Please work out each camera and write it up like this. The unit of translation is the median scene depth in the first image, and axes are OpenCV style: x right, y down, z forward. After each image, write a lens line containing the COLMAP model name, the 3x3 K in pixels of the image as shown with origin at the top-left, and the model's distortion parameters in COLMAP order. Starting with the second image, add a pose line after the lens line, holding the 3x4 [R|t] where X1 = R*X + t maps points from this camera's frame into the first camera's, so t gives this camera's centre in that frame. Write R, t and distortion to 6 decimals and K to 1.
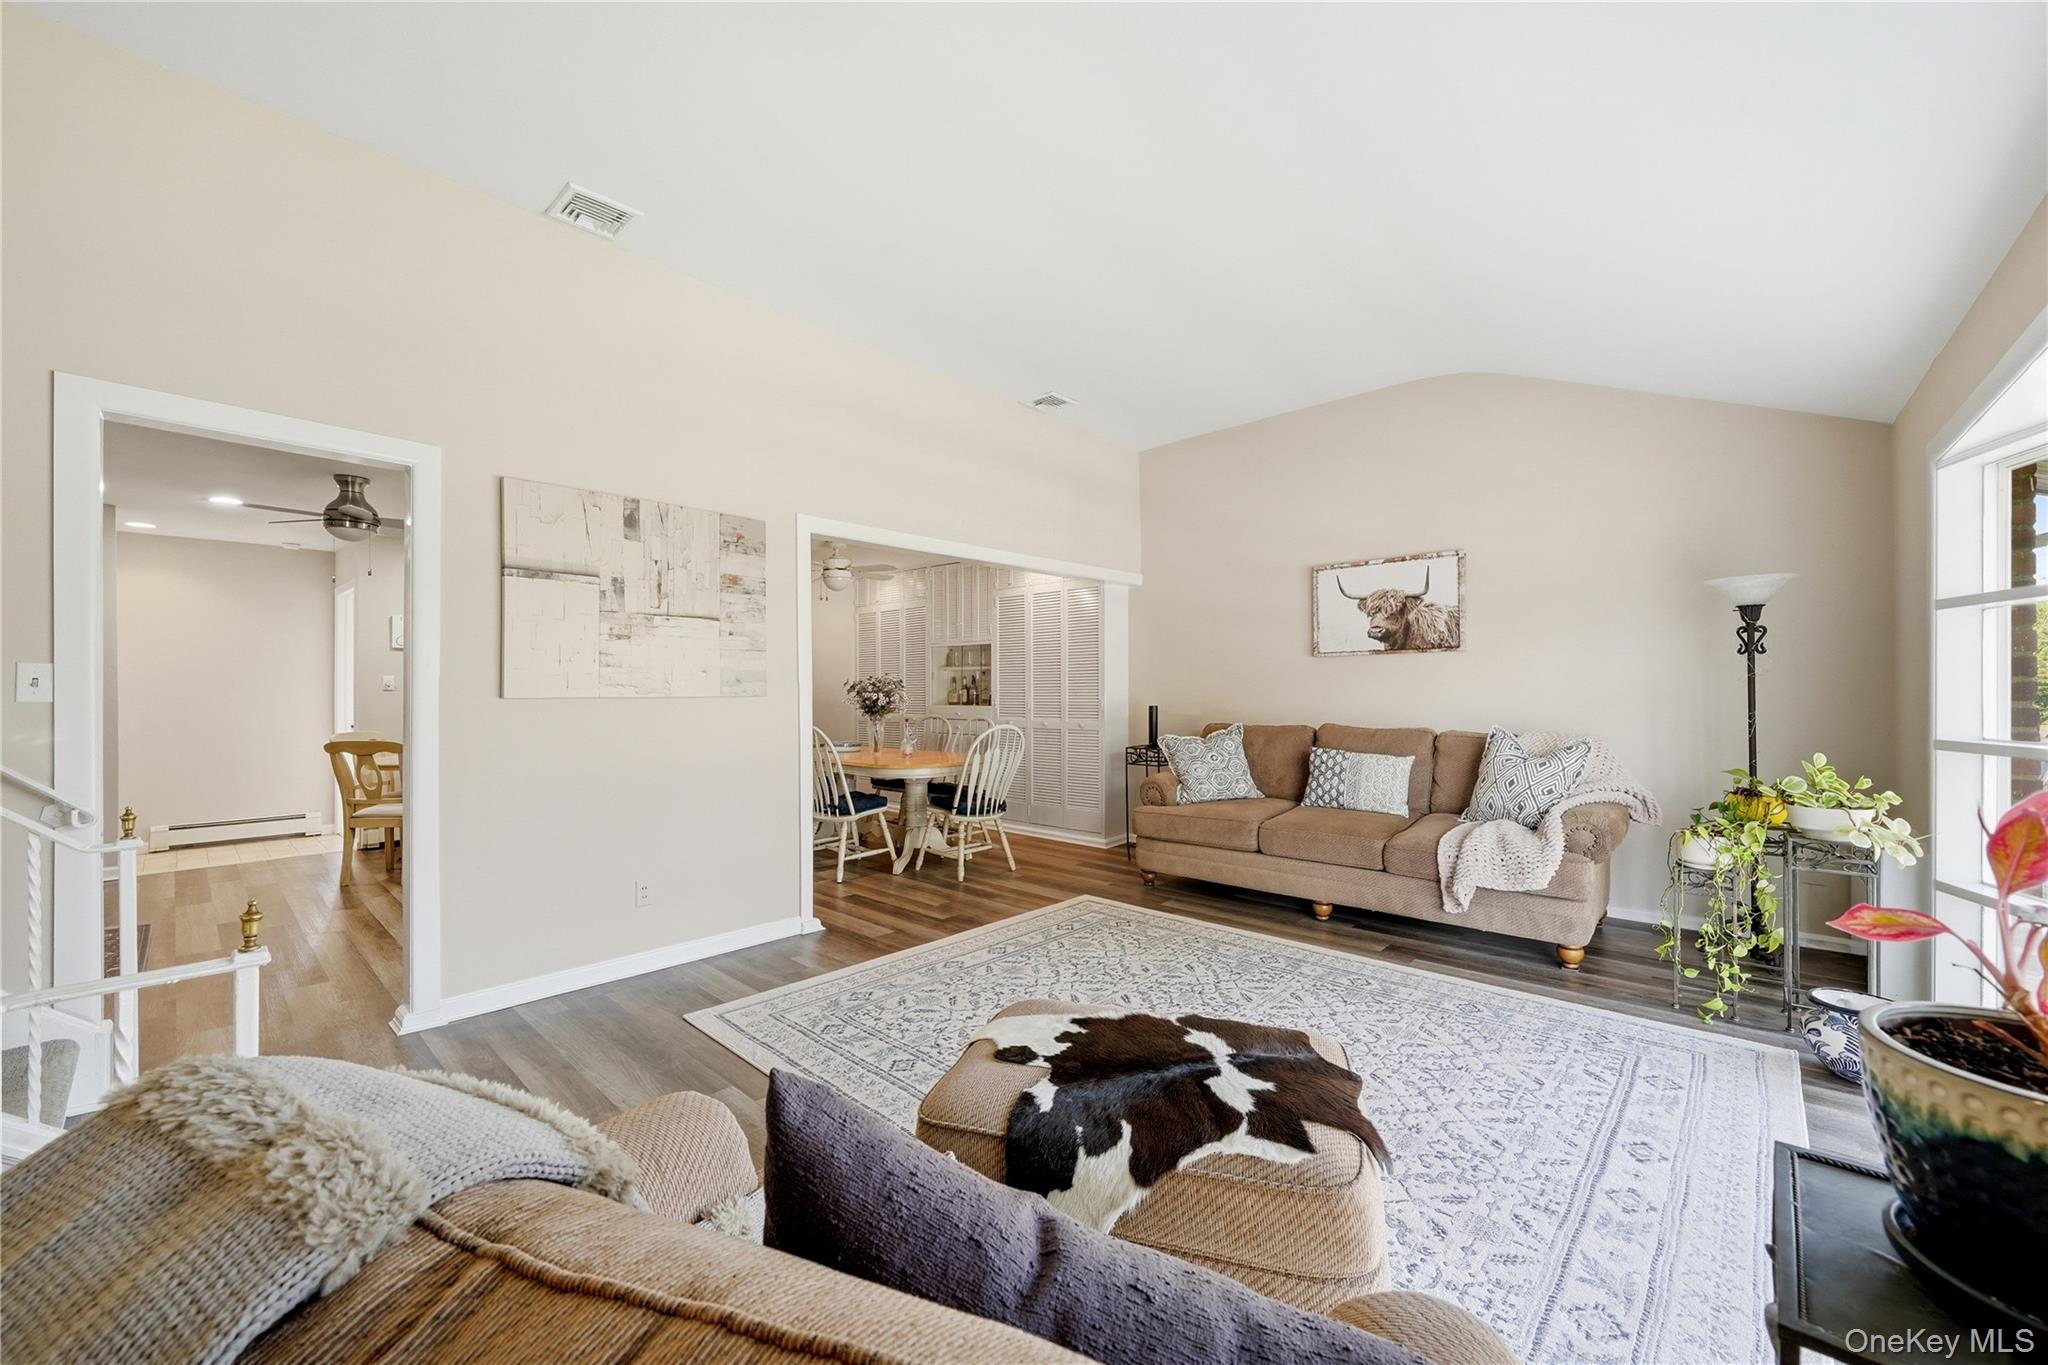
lens RADIAL K [[781.7, 0, 1024.0], [0, 781.7, 682.5], [0, 0, 1]] dist [-0.000557, -0.000064]
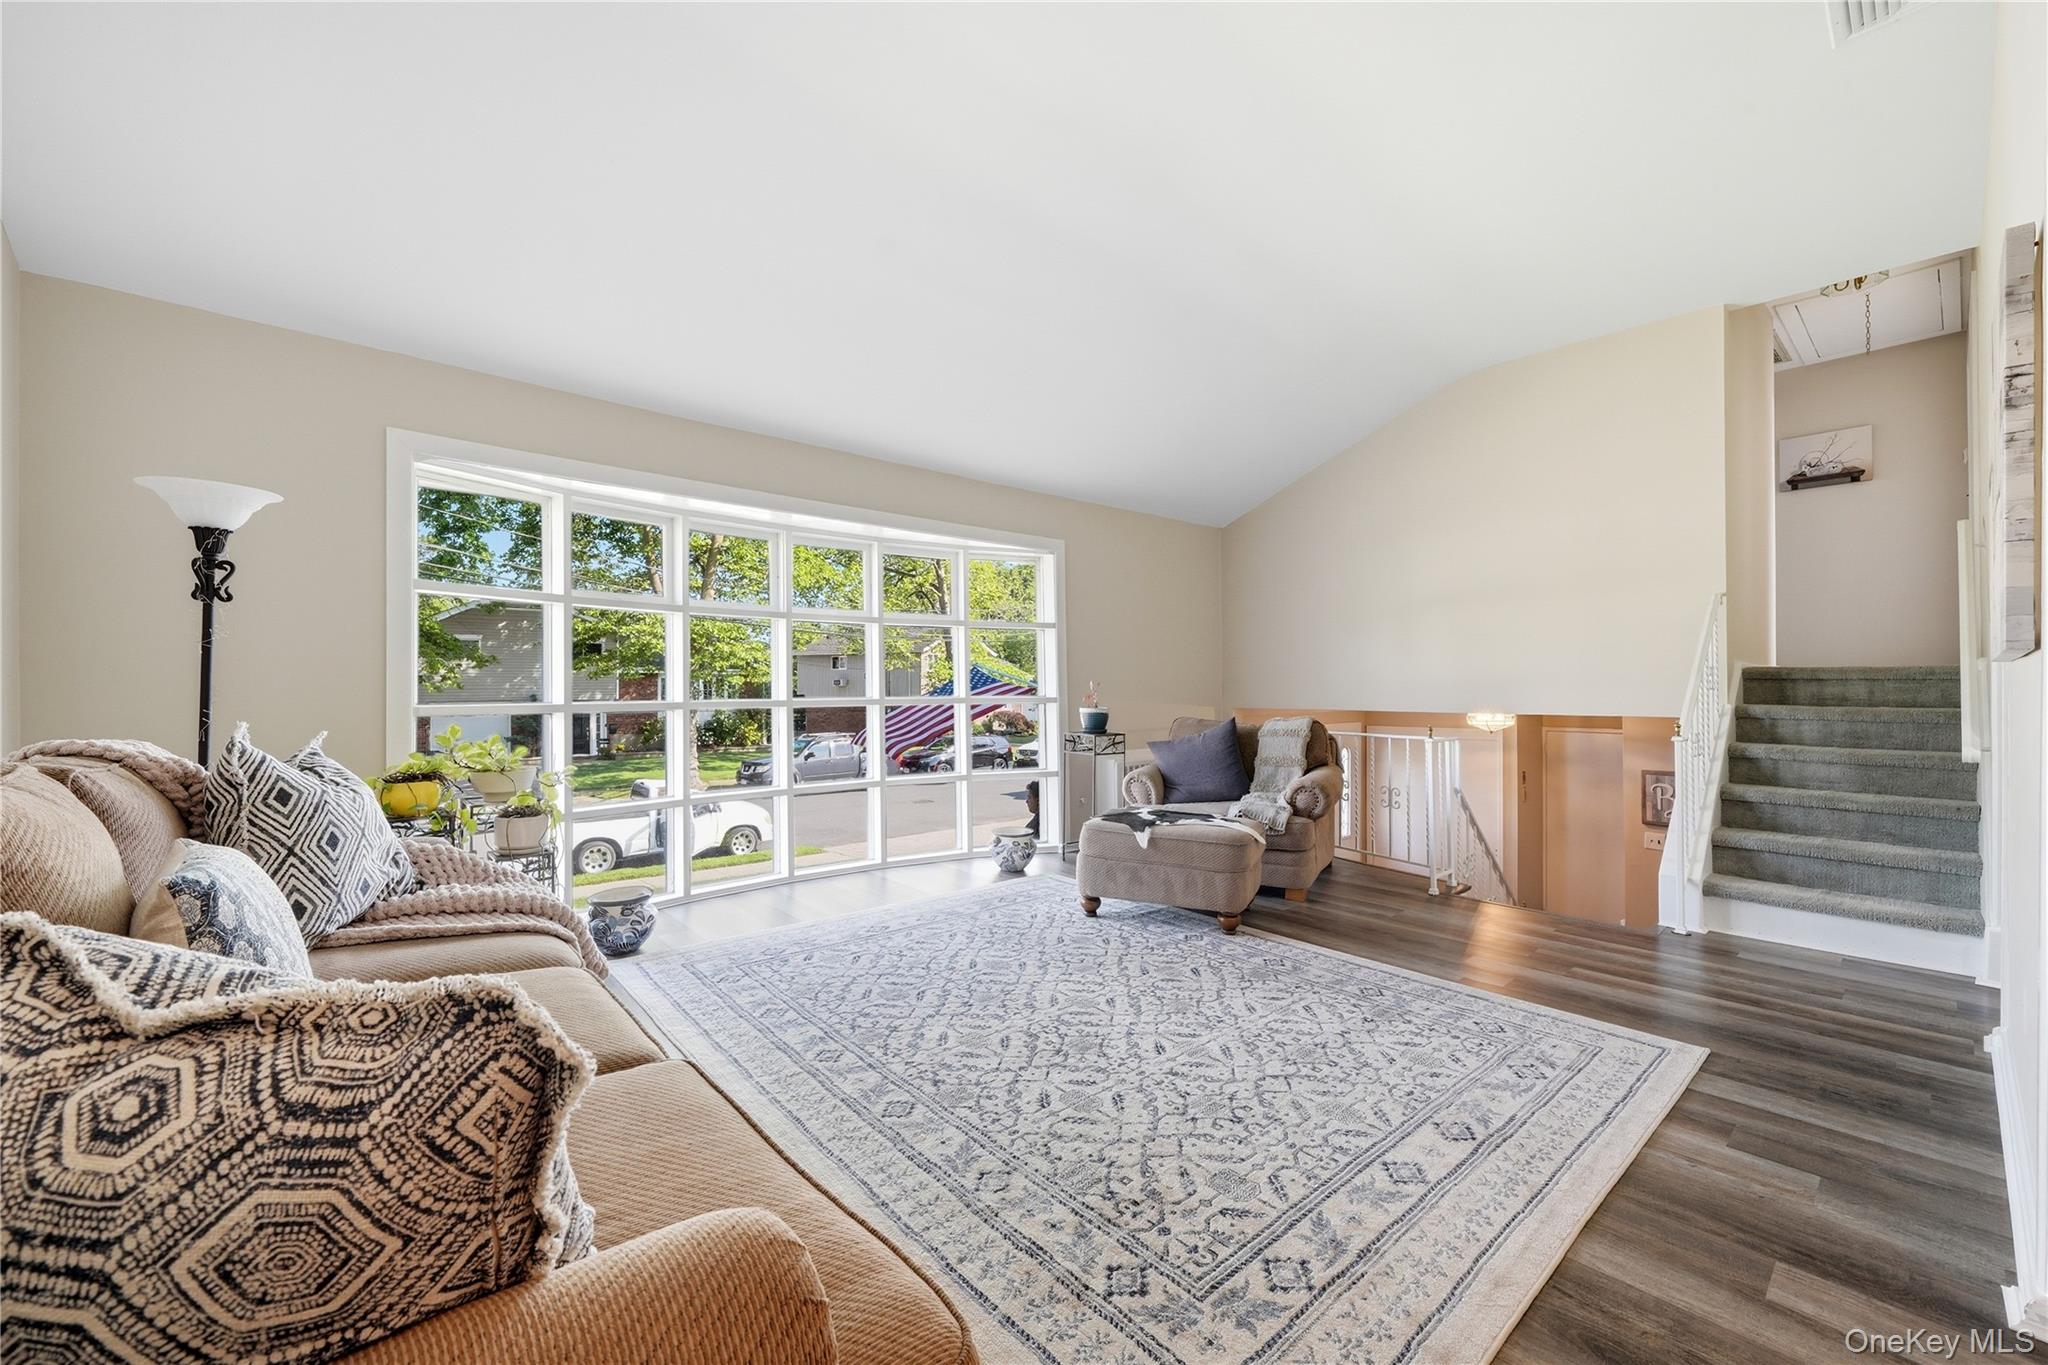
lens RADIAL K [[807.3, 0, 1043.5], [0, 807.3, 683.3], [0, 0, 1]] dist [-0.001770, -0.000192]
pose [[-0.996115, 0.003453, 0.087996, 0.114215], [0.002228, 0.999899, -0.014021, 0.033901], [-0.088036, -0.013771, -0.996022, 1.200313]]
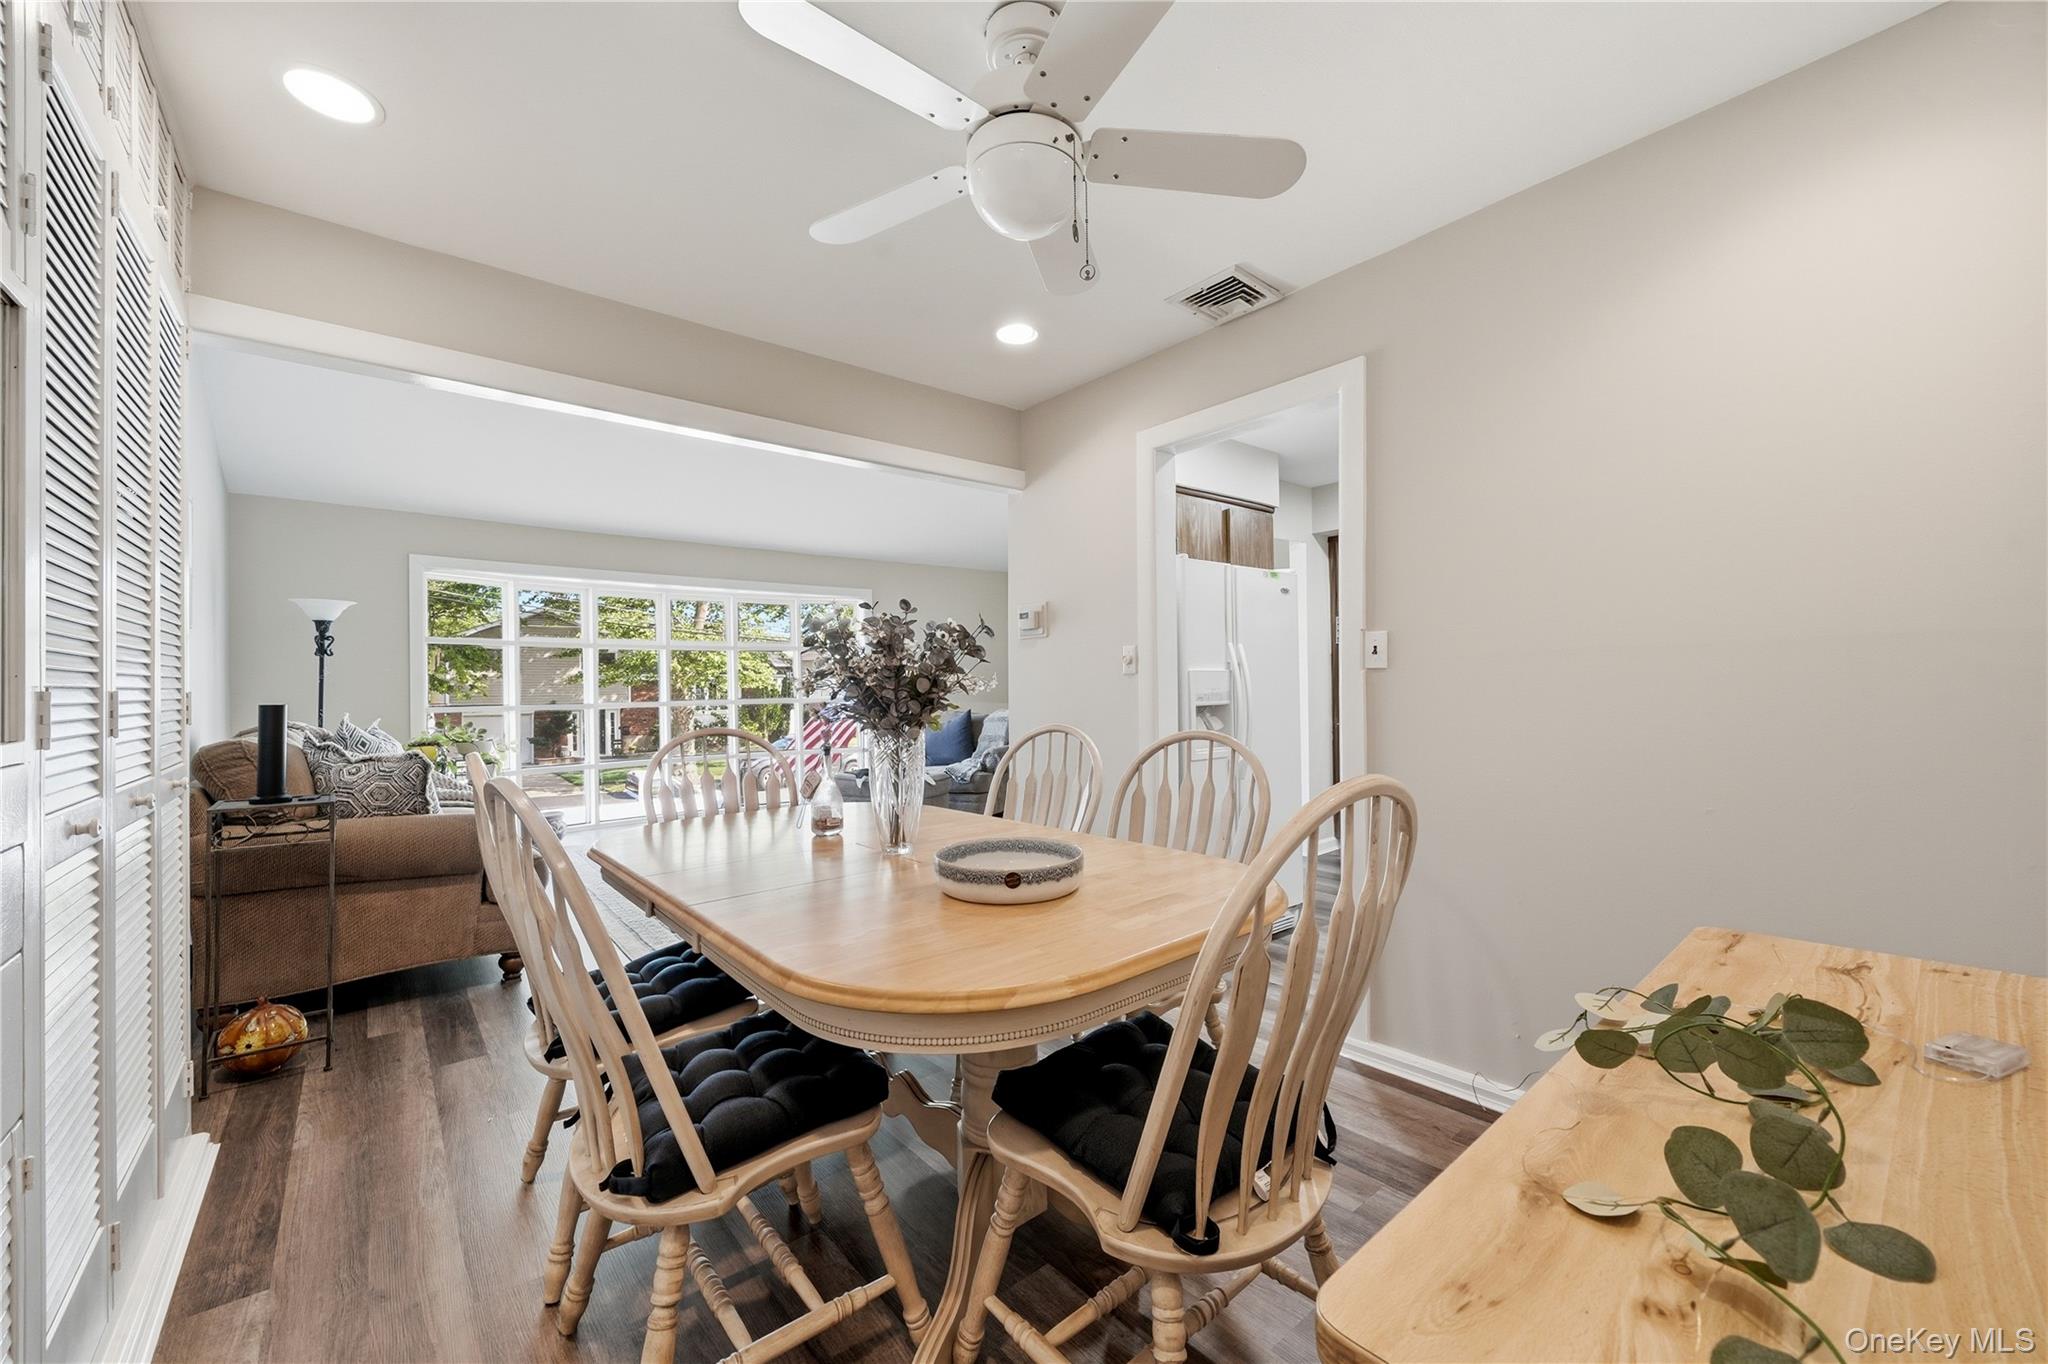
lens RADIAL K [[781.7, 0, 1024.0], [0, 781.7, 682.0], [0, 0, 1]] dist [-0.000557, -0.000064]
pose [[-0.992875, 0.017580, 0.117859, -0.331949], [0.015844, 0.999752, -0.015651, 0.037108], [-0.118105, -0.013672, -0.992907, 1.633377]]
